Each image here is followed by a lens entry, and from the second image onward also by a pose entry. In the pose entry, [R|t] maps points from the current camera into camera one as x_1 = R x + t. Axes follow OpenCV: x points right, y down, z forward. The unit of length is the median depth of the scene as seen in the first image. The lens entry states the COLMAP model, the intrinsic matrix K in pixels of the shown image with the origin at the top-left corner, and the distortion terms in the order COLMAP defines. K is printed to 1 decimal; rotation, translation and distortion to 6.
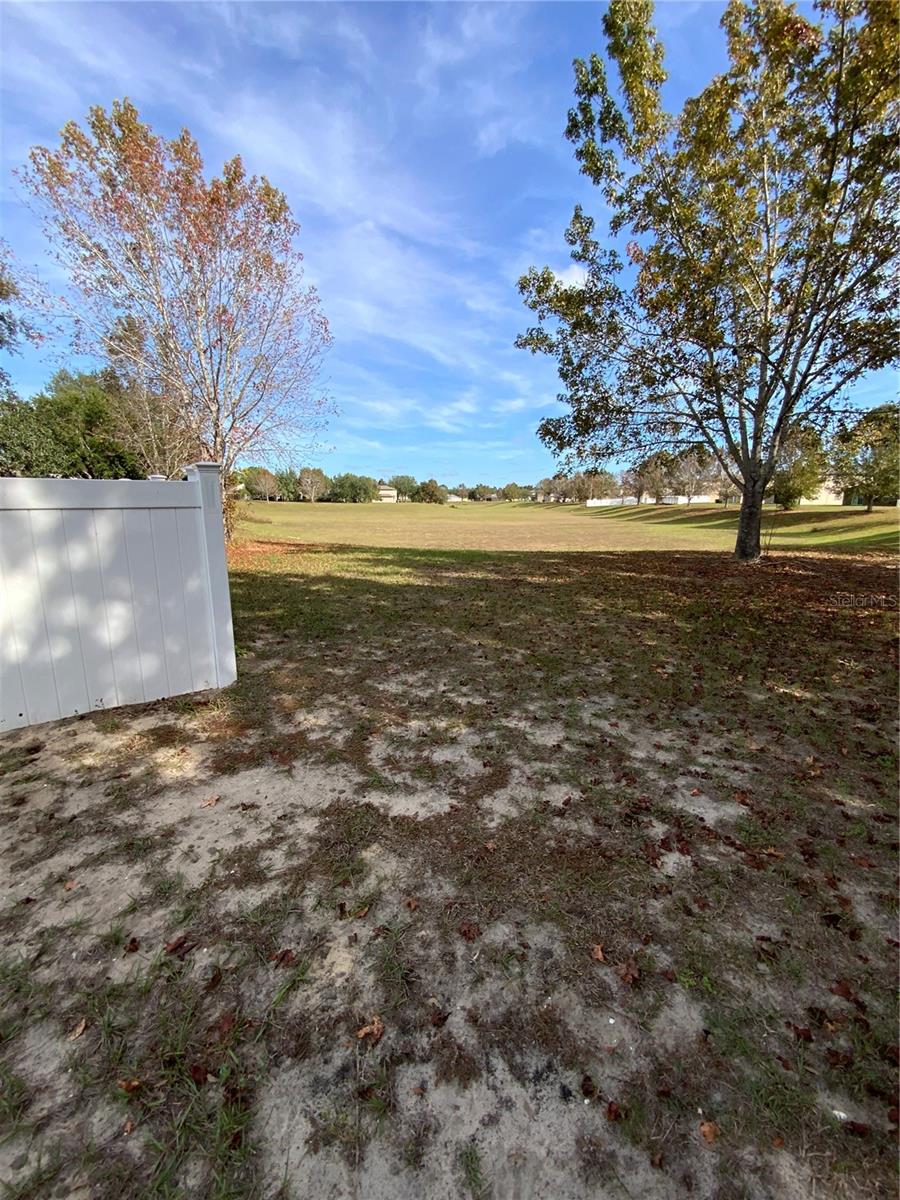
lens RADIAL K [[489.6, 0, 451.5], [0, 489.6, 596.6], [0, 0, 1]] dist [0.008435, -0.011754]
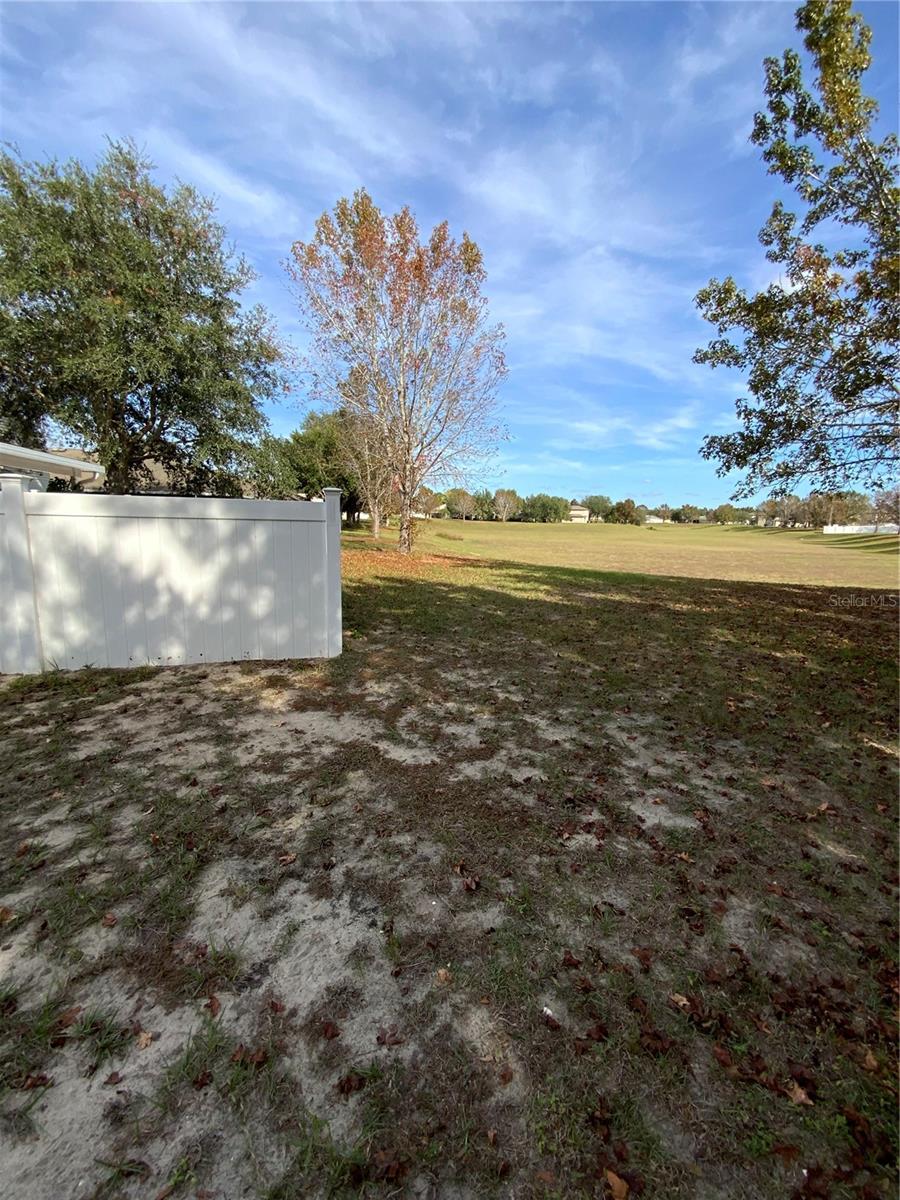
lens RADIAL K [[484.3, 0, 446.4], [0, 484.3, 599.2], [0, 0, 1]] dist [0.011465, -0.012482]
pose [[0.926637, 0.081256, -0.367071, 0.350888], [-0.093246, 0.995530, -0.015019, 0.023011], [0.364210, 0.048145, 0.930072, -0.122711]]
